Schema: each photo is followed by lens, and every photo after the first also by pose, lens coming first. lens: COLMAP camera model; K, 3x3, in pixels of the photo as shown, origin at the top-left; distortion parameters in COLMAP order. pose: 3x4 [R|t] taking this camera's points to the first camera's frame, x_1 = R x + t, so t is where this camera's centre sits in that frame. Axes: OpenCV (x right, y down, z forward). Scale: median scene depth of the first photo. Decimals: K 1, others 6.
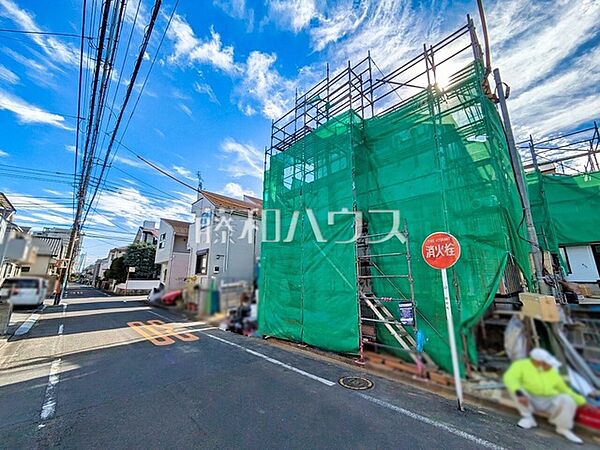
lens RADIAL K [[239.5, 0, 300.0], [0, 239.5, 225.0], [0, 0, 1]] dist [-0.000709, -0.000059]
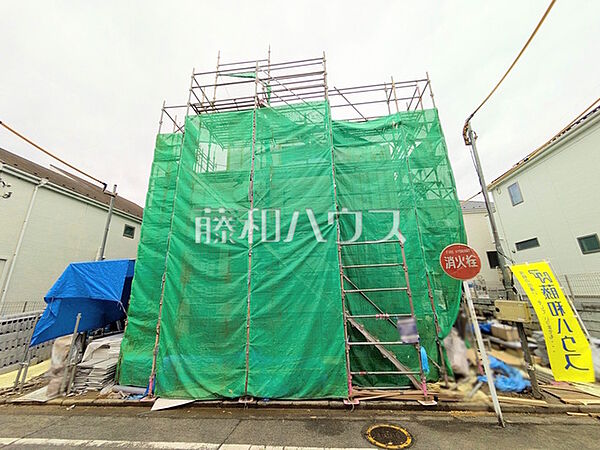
lens RADIAL K [[243.7, 0, 300.0], [0, 243.7, 225.0], [0, 0, 1]] dist [0.019684, 0.000060]
pose [[0.768237, 0.158777, 0.620163, -0.498178], [-0.110826, 0.987113, -0.115438, 0.122419], [-0.630499, 0.019954, 0.775933, 0.510185]]
